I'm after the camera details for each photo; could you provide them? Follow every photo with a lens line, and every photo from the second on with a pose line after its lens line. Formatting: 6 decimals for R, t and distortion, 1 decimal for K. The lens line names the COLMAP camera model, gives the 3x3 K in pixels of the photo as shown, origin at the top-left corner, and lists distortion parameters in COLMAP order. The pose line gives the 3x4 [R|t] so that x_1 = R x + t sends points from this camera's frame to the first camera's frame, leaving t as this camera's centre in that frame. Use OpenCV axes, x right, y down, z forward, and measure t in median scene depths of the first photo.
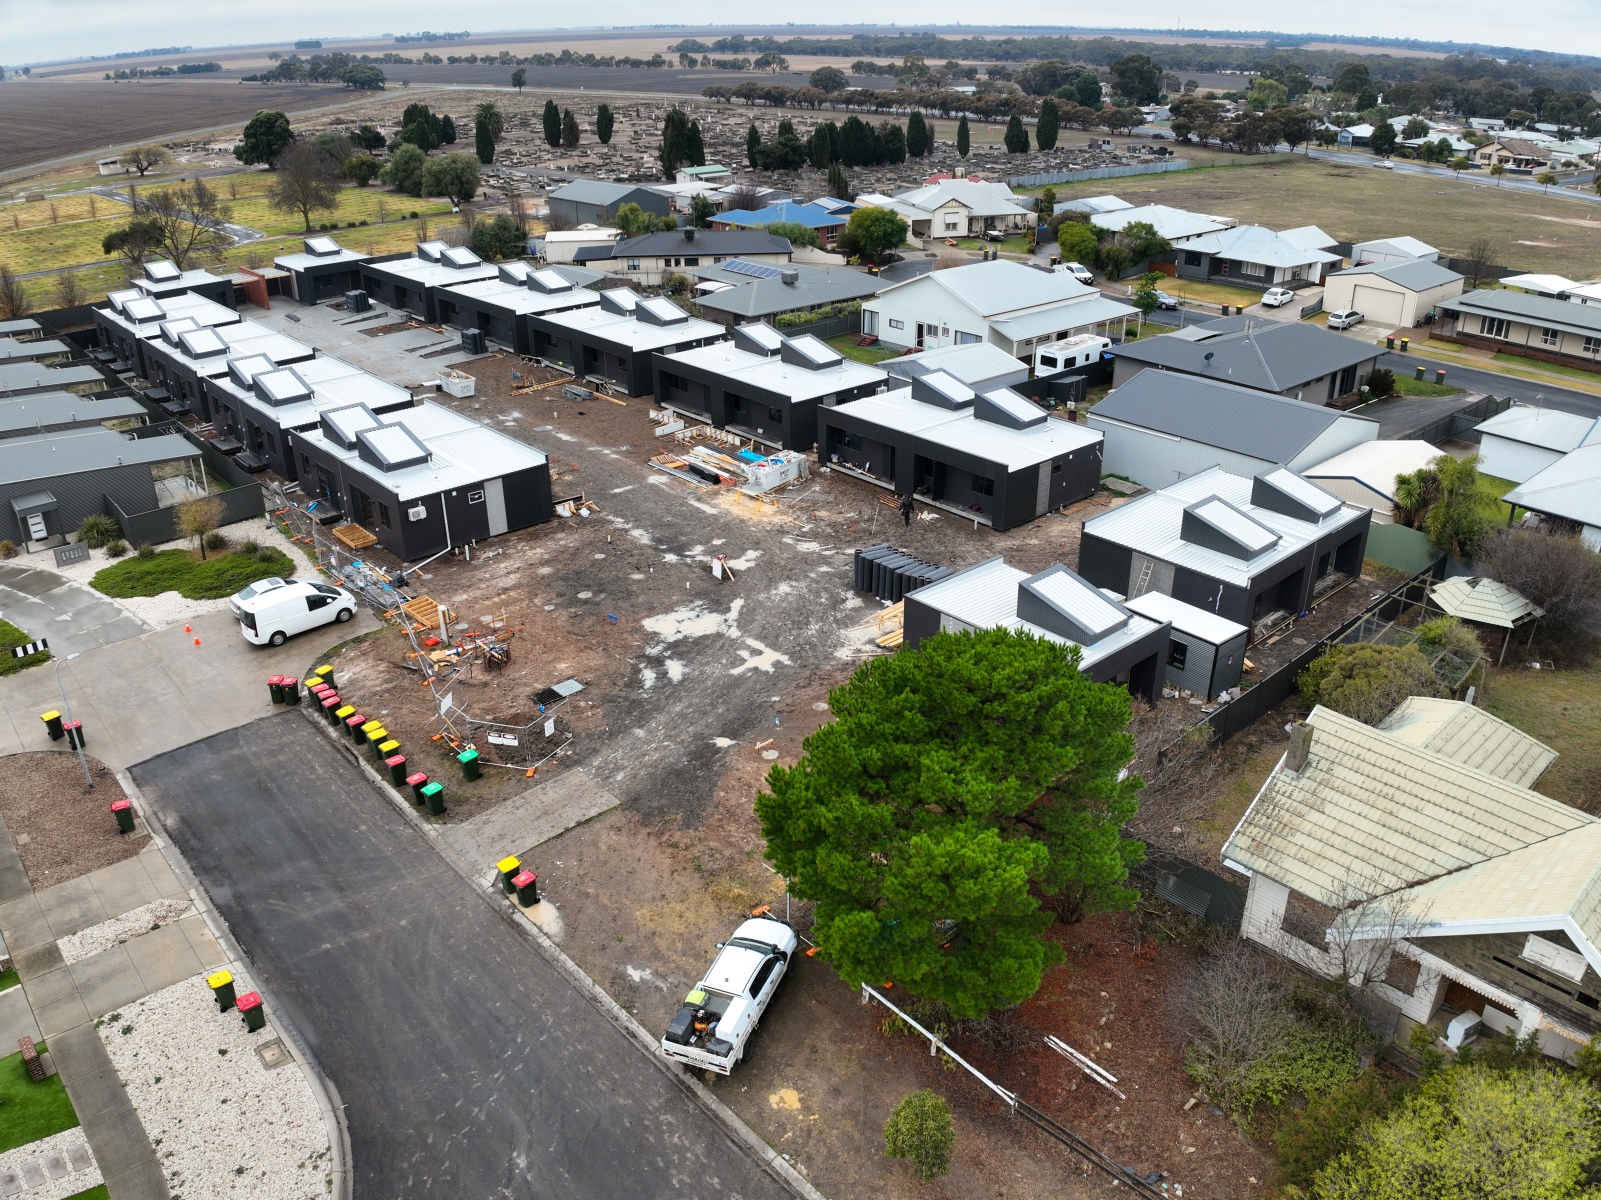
lens RADIAL K [[1221.5, 0, 814.5], [0, 1221.5, 603.1], [0, 0, 1]] dist [-0.095522, -0.025045]
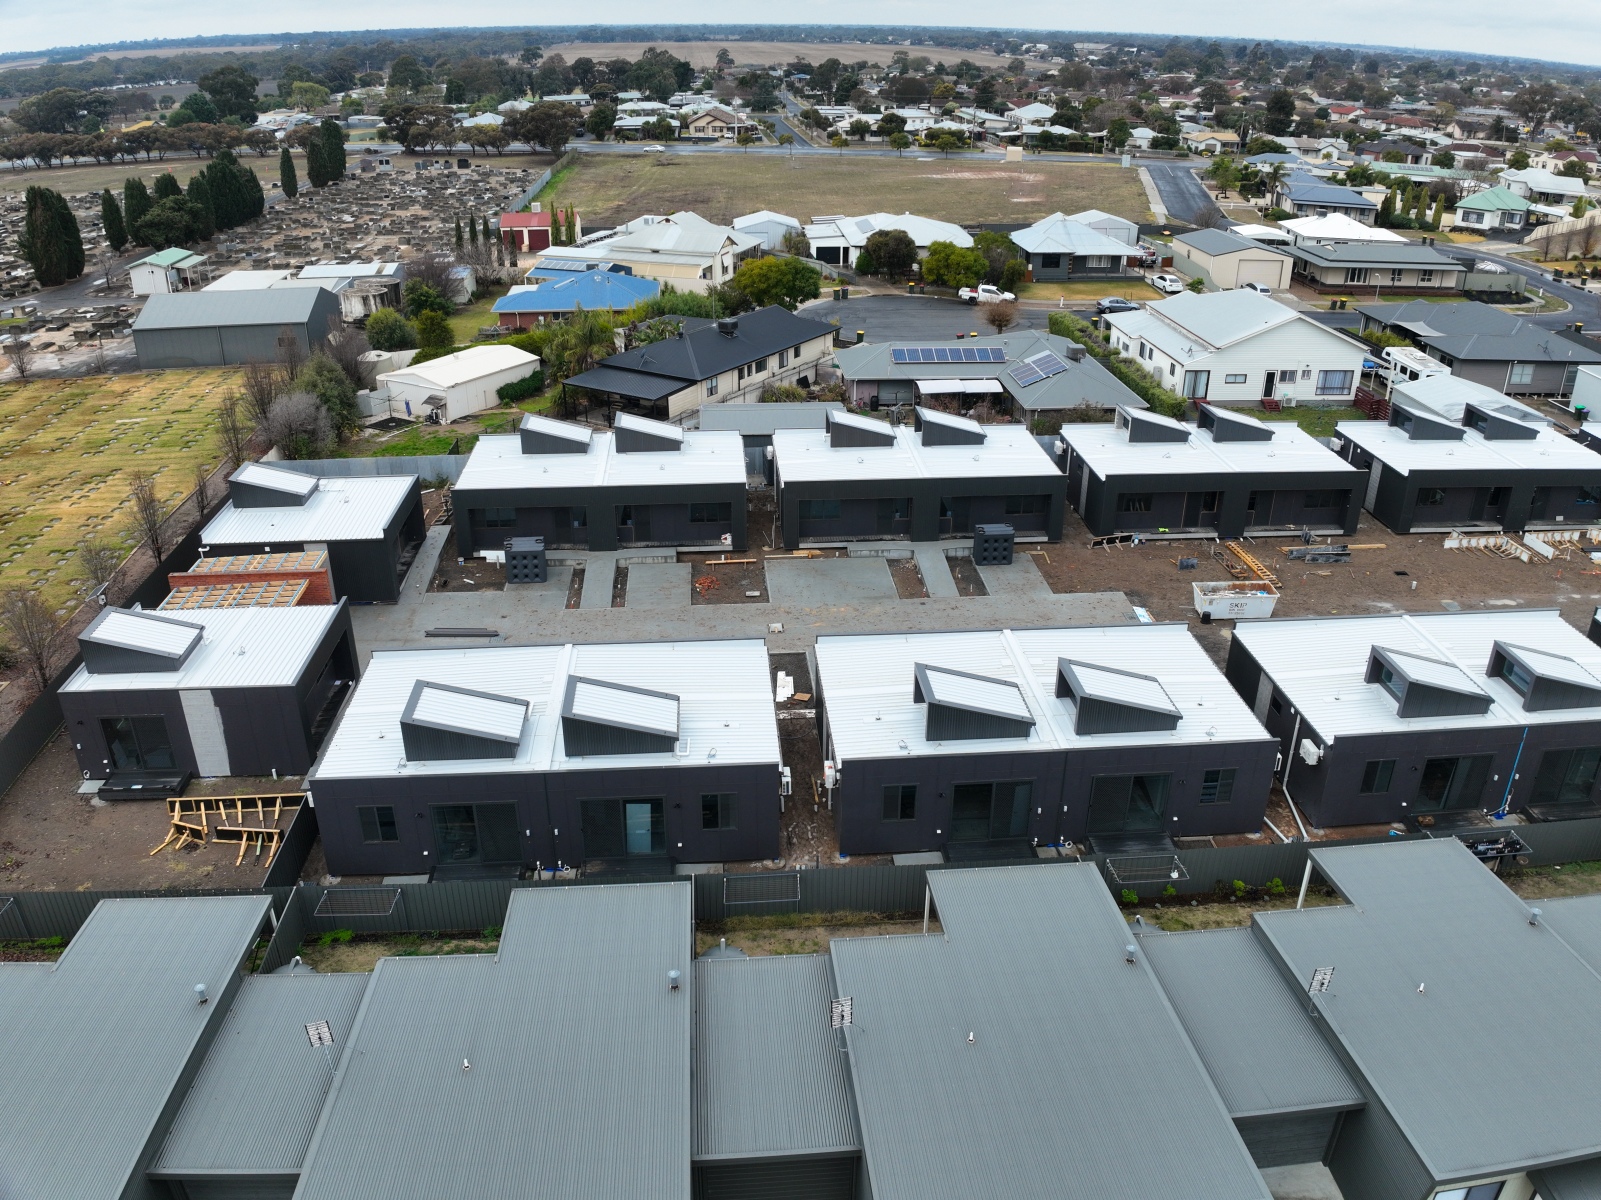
lens RADIAL K [[1221.5, 0, 814.5], [0, 1221.5, 603.1], [0, 0, 1]] dist [-0.095522, -0.025045]
pose [[0.599965, -0.342500, 0.723005, -0.842106], [0.340156, 0.927179, 0.156952, -0.337053], [-0.724110, 0.151769, 0.672778, 0.697836]]
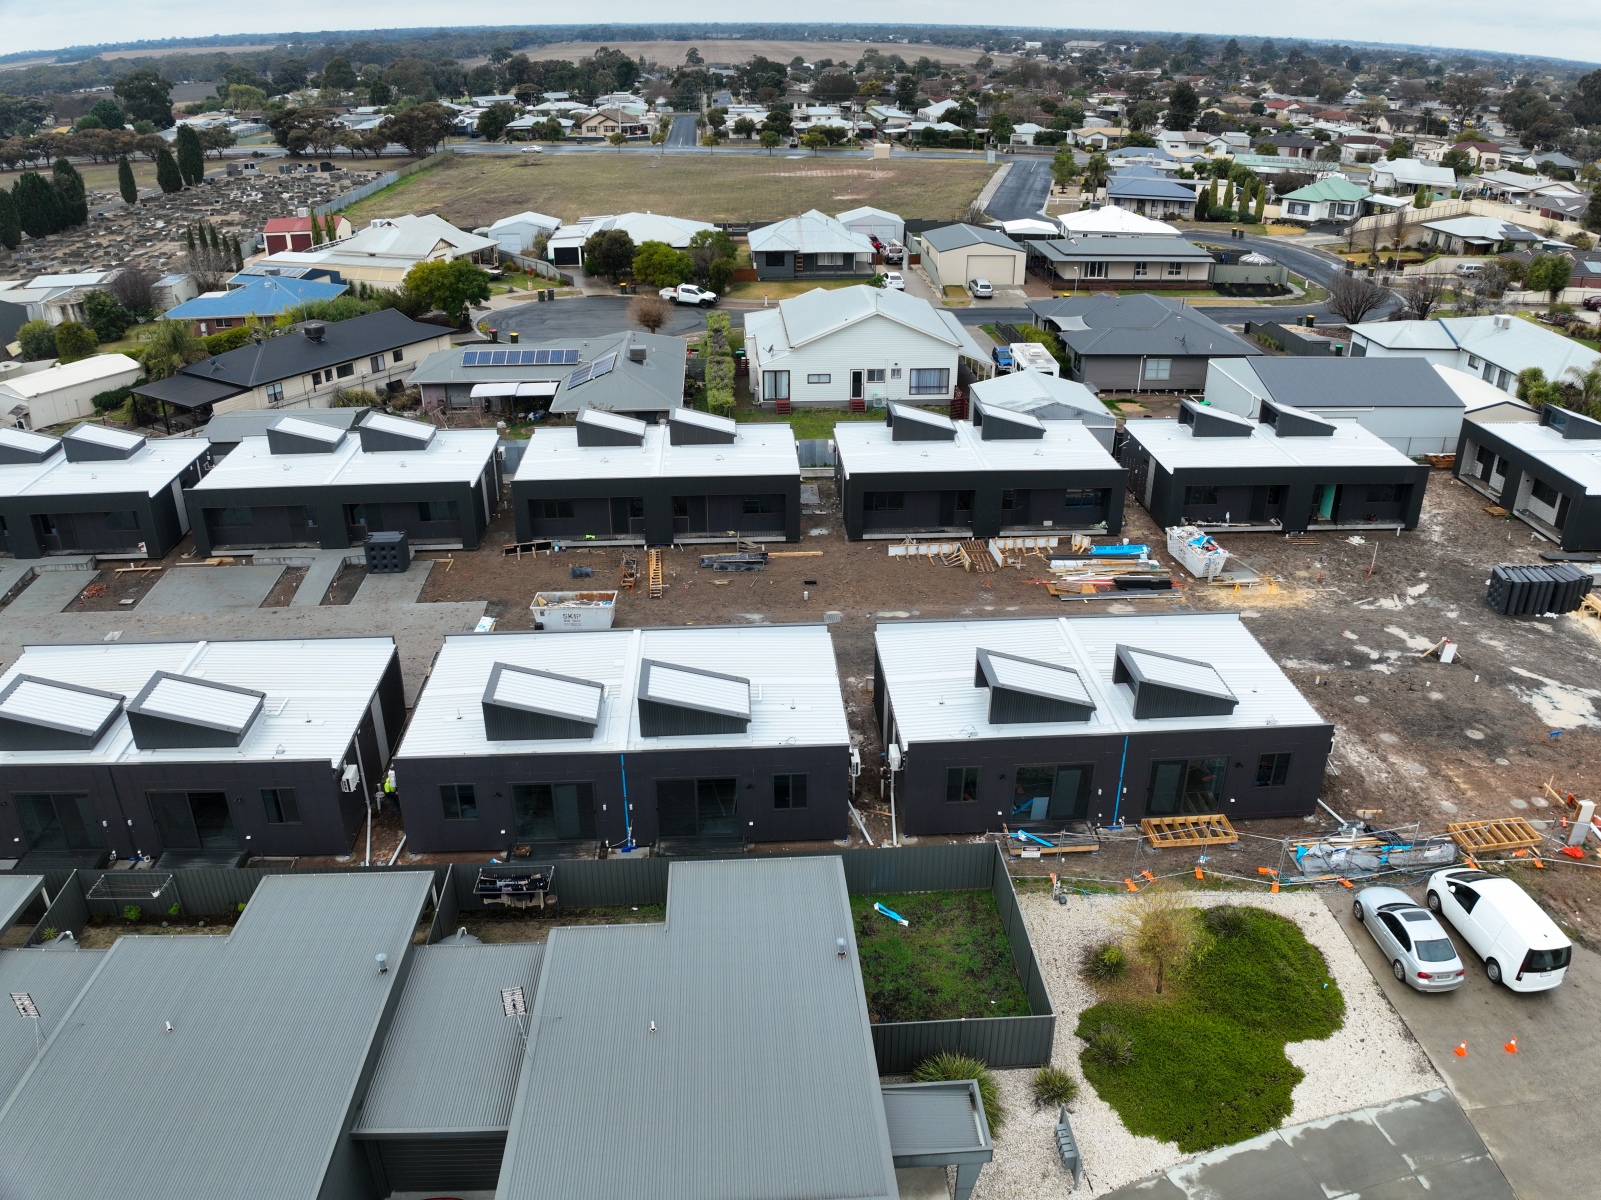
lens RADIAL K [[1221.5, 0, 814.5], [0, 1221.5, 603.1], [0, 0, 1]] dist [-0.095522, -0.025045]
pose [[0.613654, -0.340131, 0.712559, -0.626106], [0.337910, 0.928769, 0.152330, -0.226639], [-0.713615, 0.147303, 0.684876, 0.468275]]
